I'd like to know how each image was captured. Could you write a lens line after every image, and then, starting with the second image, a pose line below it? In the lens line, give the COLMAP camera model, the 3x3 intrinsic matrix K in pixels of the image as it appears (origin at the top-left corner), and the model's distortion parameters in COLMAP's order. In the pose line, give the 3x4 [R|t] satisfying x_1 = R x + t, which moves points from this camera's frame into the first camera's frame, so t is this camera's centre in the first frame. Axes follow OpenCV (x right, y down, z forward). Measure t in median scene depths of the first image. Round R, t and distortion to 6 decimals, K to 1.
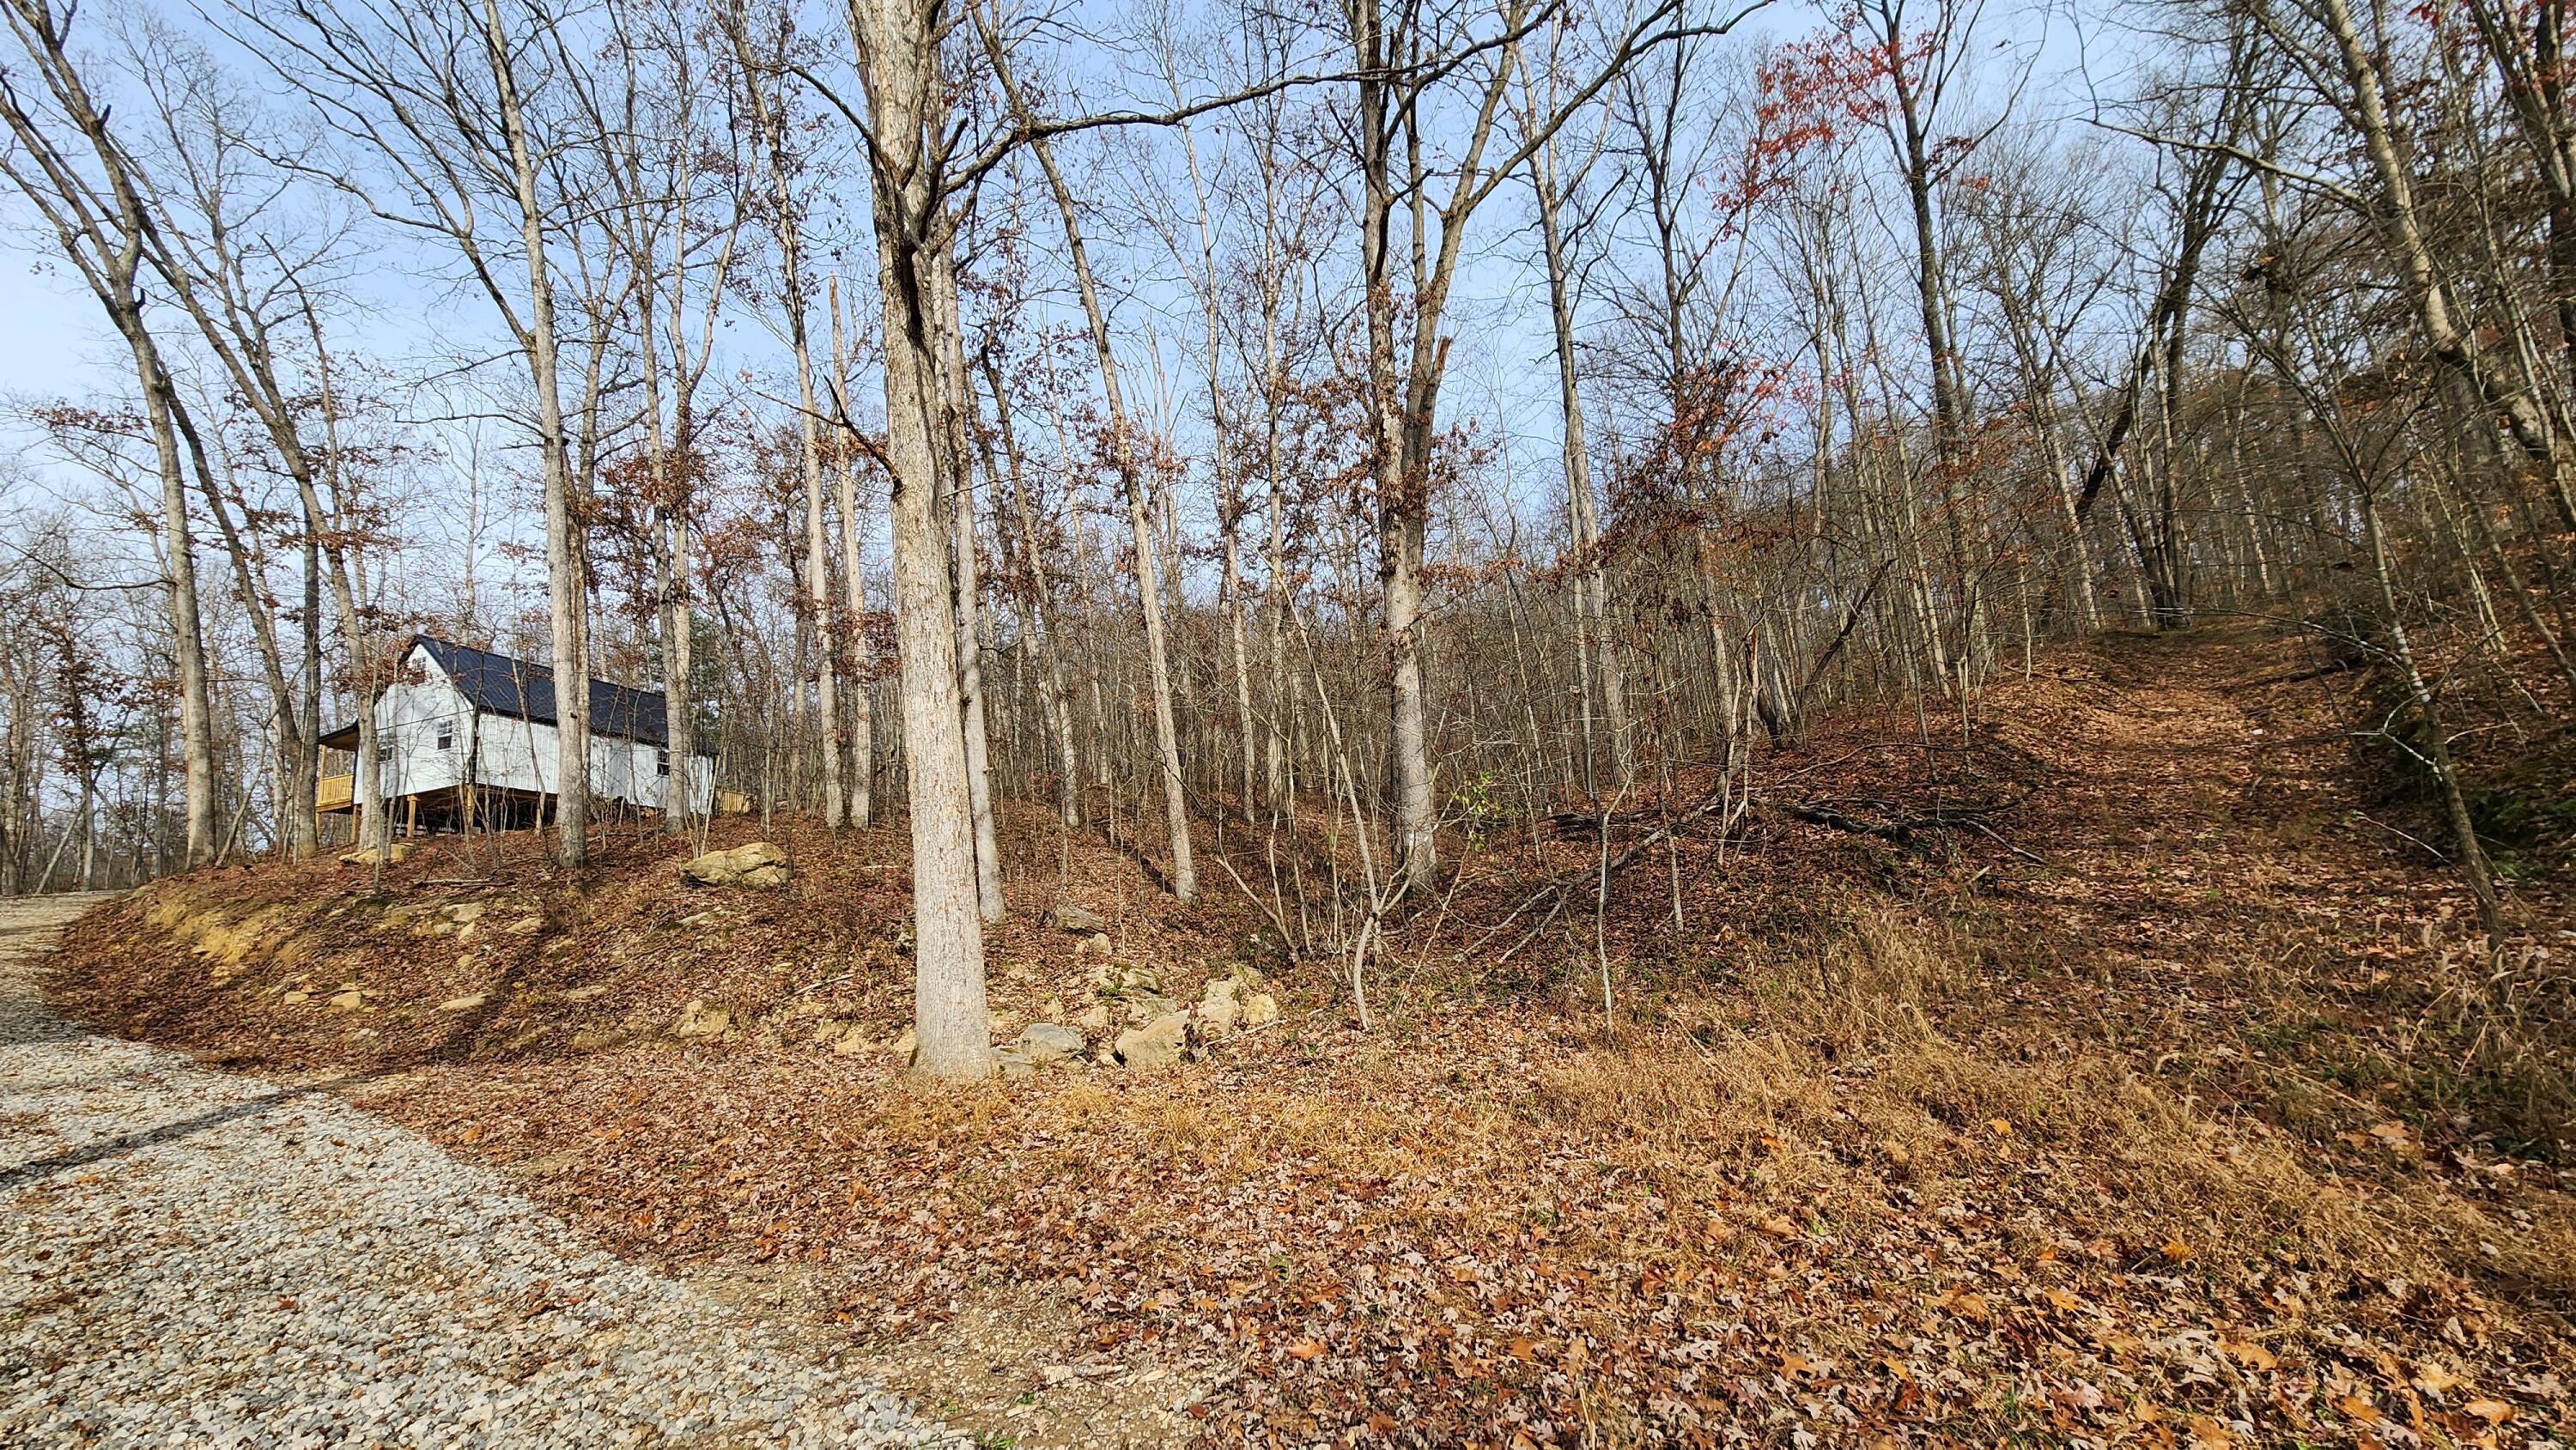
lens RADIAL K [[1038.2, 0, 1288.8], [0, 1038.2, 760.6], [0, 0, 1]] dist [-0.014827, 0.003893]
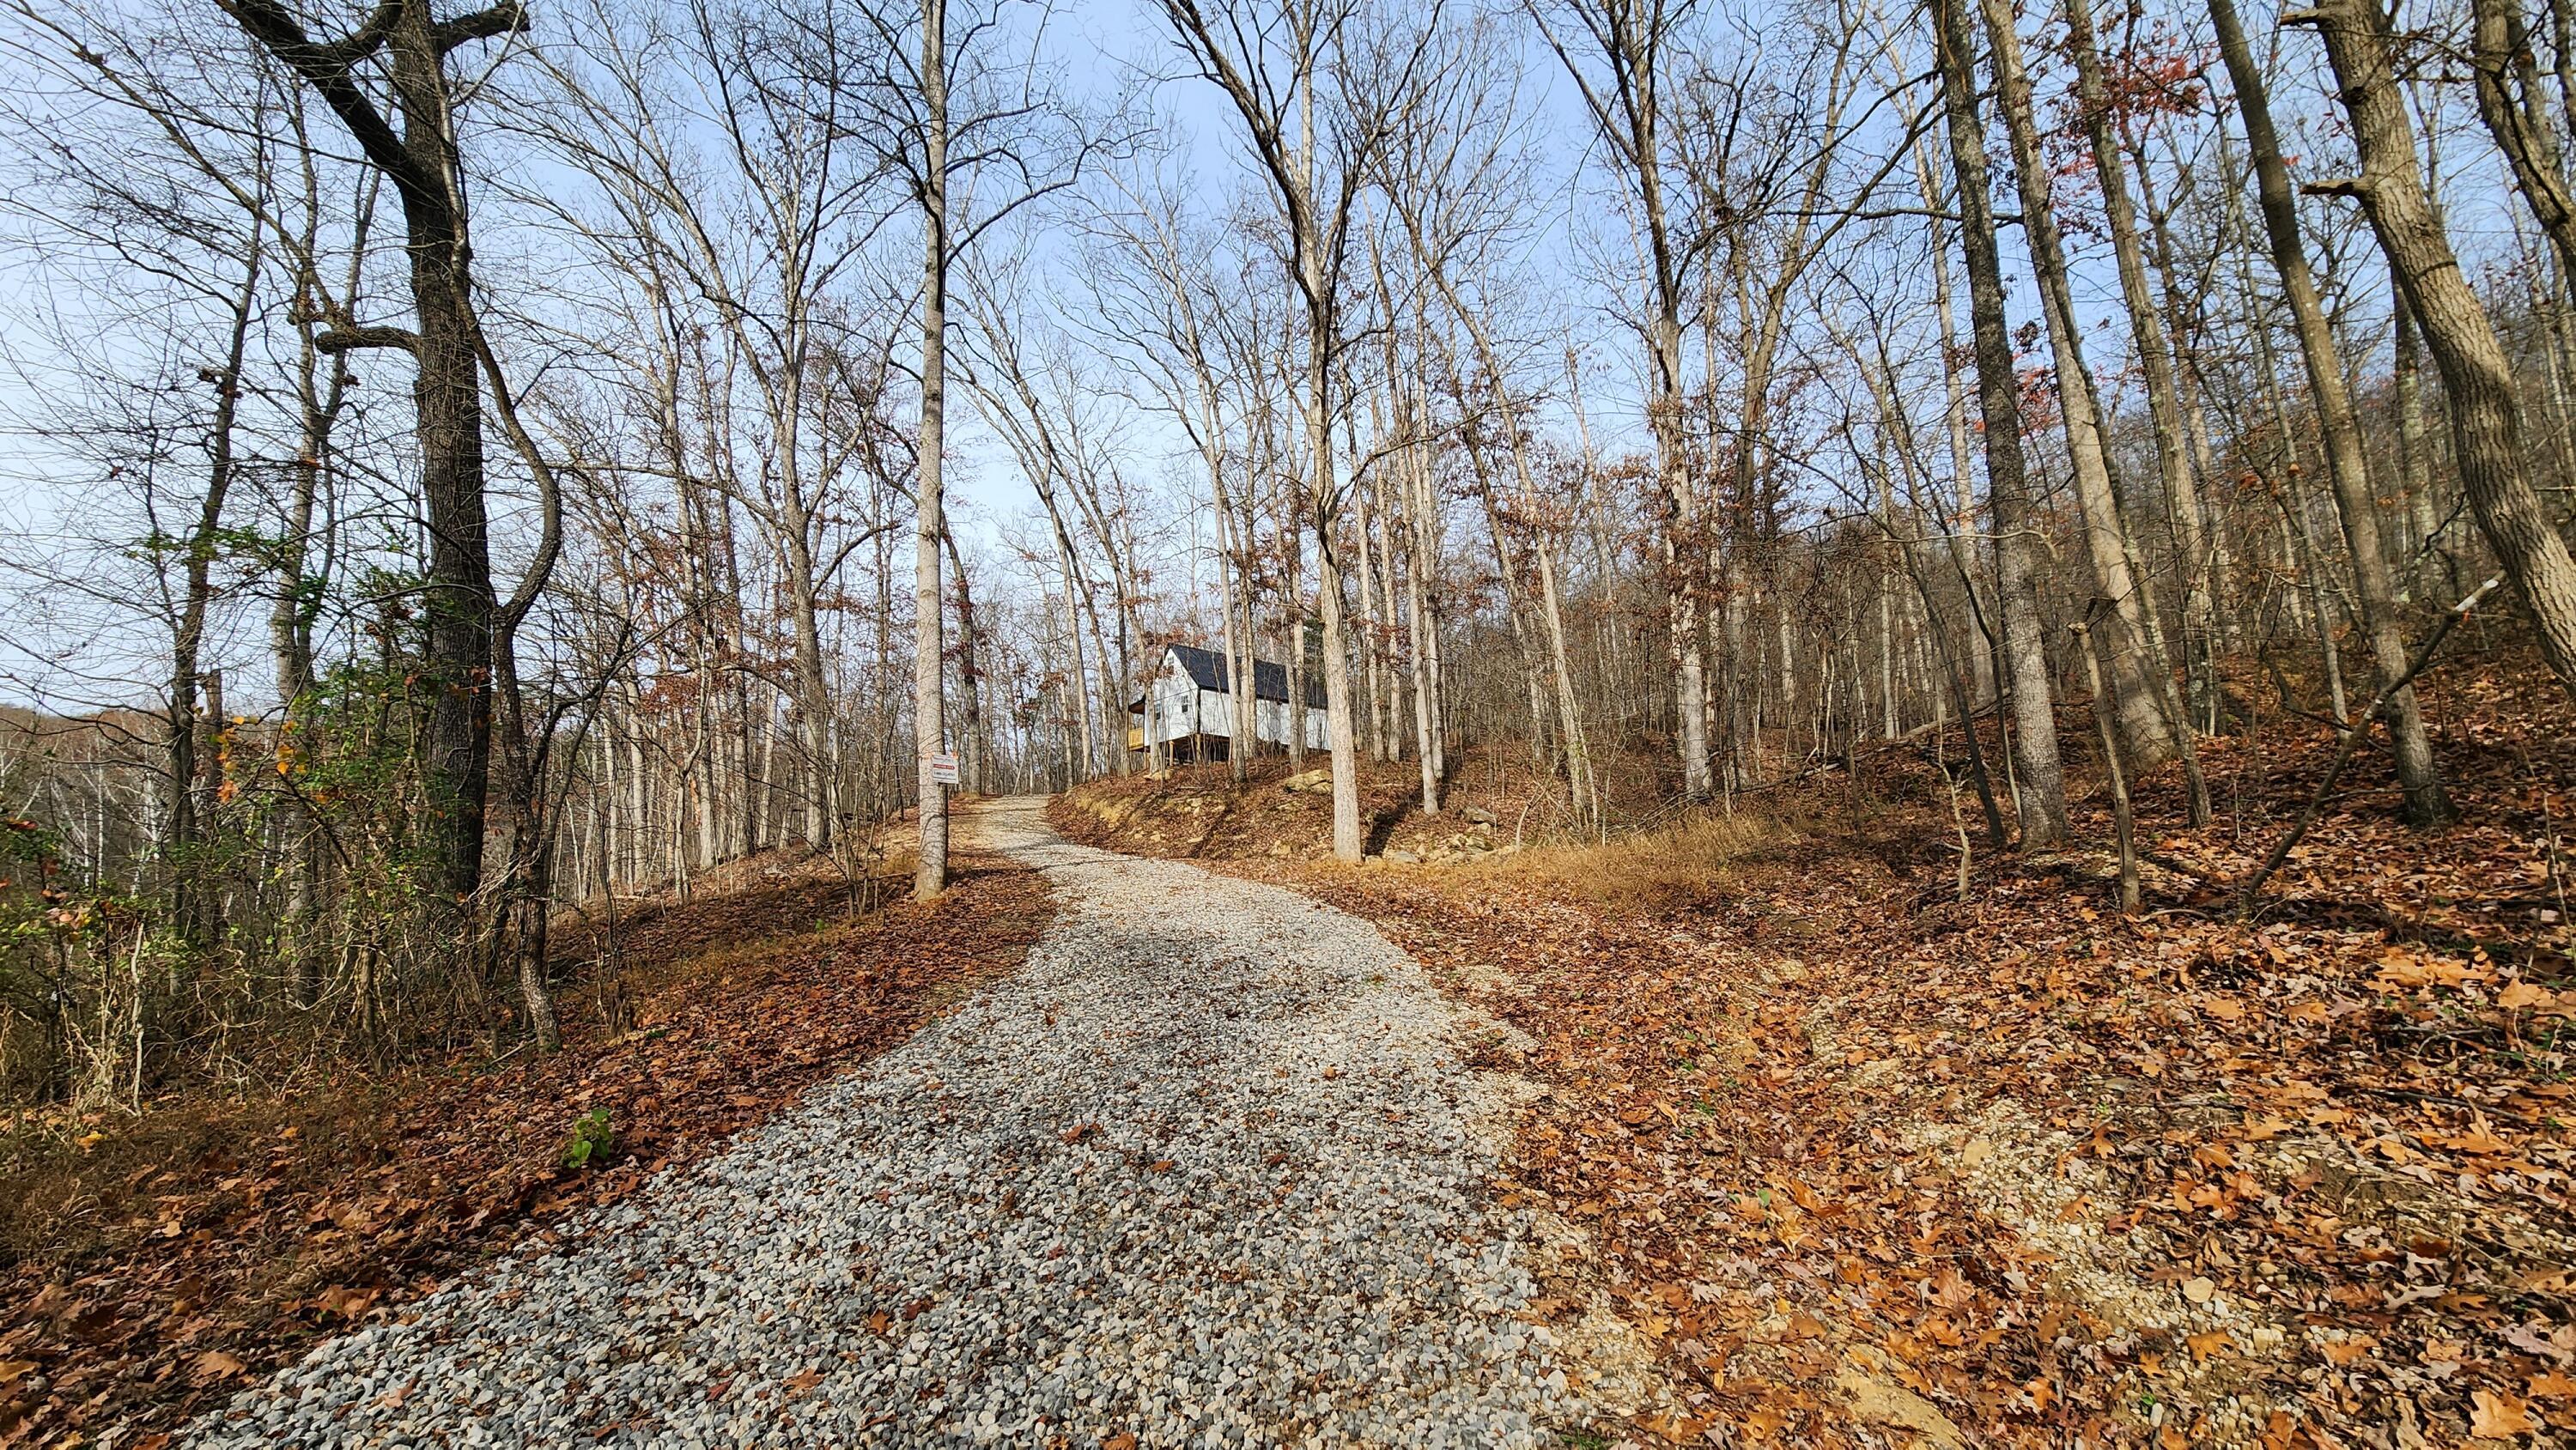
lens RADIAL K [[1038.2, 0, 1288.8], [0, 1038.2, 760.6], [0, 0, 1]] dist [-0.014827, 0.003893]
pose [[0.831544, 0.002366, -0.555454, 0.323961], [0.035722, 0.997693, 0.057727, -0.032108], [0.554309, -0.067844, 0.829541, -0.391463]]
